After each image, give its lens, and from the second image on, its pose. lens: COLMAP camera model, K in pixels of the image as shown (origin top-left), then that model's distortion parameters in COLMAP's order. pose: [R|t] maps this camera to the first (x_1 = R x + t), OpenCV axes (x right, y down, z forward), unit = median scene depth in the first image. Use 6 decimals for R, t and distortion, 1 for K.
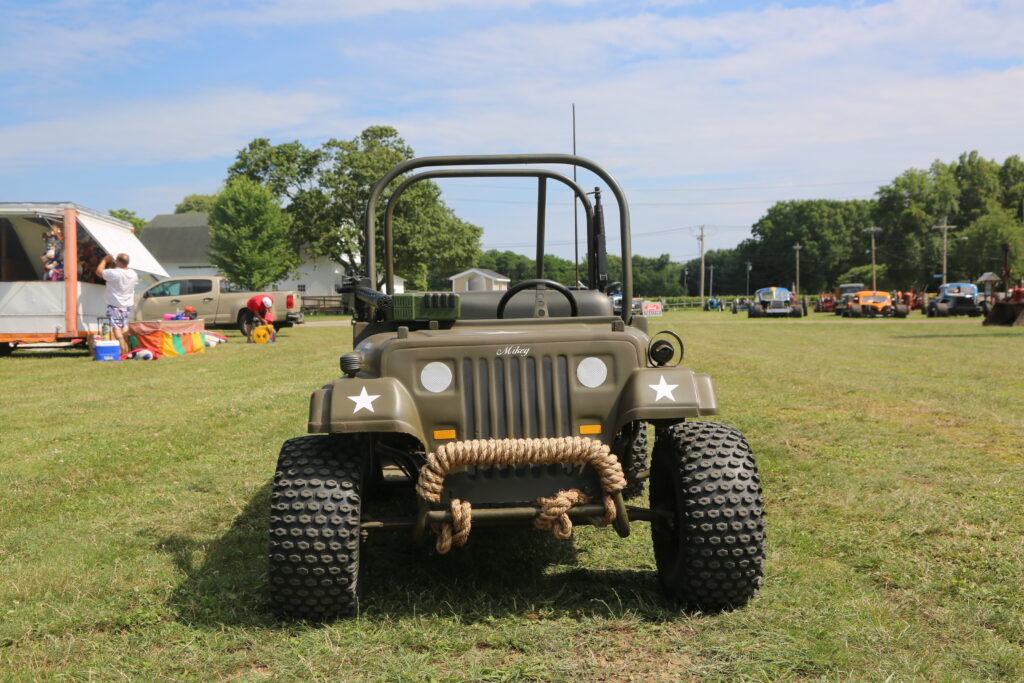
lens RADIAL K [[1029.0, 0, 511.7], [0, 1029.0, 341.7], [0, 0, 1]] dist [-0.024680, 0.000000]
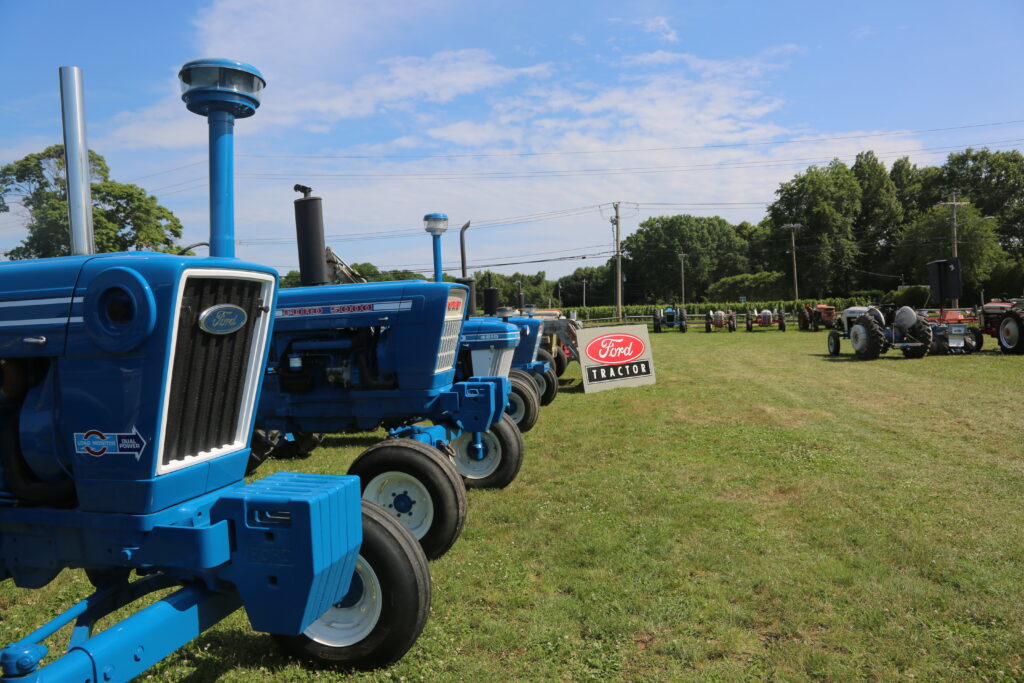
lens RADIAL K [[708.2, 0, 512.0], [0, 708.2, 341.3], [0, 0, 1]] dist [-0.006815, -0.001222]
pose [[0.993392, -0.017388, 0.113446, 0.032196], [0.017100, 0.999848, 0.003505, -0.012290], [-0.113489, -0.001542, 0.993538, 0.288775]]
